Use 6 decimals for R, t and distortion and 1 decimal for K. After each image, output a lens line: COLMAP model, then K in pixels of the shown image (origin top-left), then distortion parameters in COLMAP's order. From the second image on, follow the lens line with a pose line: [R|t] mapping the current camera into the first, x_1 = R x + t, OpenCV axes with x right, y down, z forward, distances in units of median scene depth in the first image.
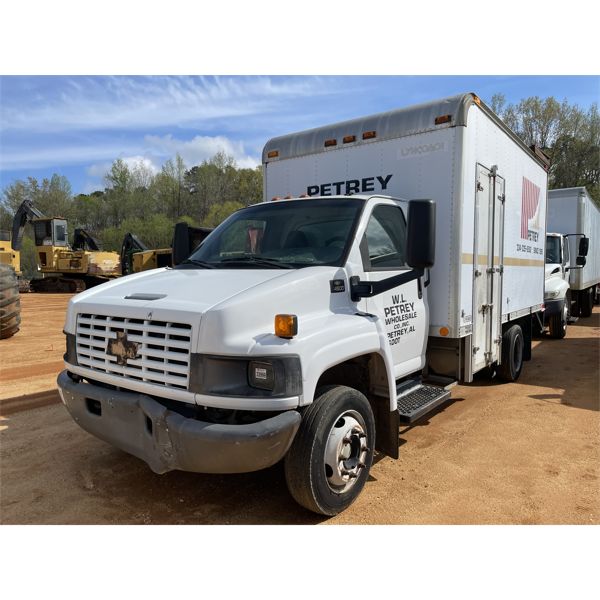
lens RADIAL K [[450.5, 0, 305.2], [0, 450.5, 294.6], [0, 0, 1]] dist [0.010390, -0.015573]
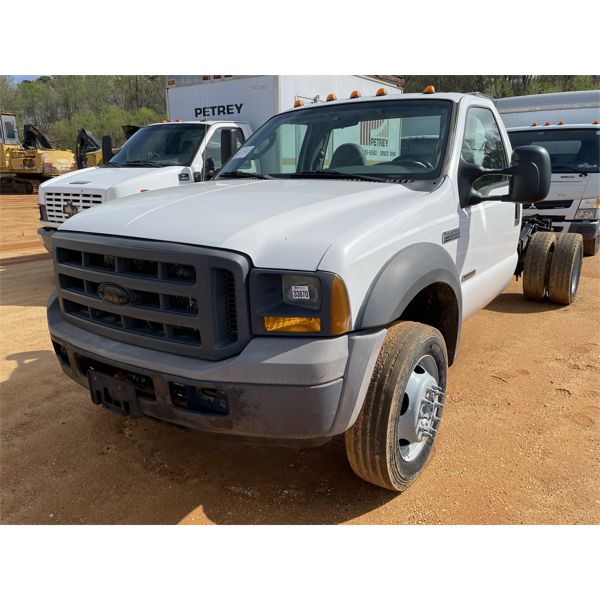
lens RADIAL K [[472.6, 0, 298.4], [0, 472.6, 303.6], [0, 0, 1]] dist [0.003445, -0.028055]
pose [[0.999420, -0.008068, 0.033086, 0.357387], [0.000622, 0.975692, 0.219147, 0.047676], [-0.034050, -0.218999, 0.975131, -0.782667]]
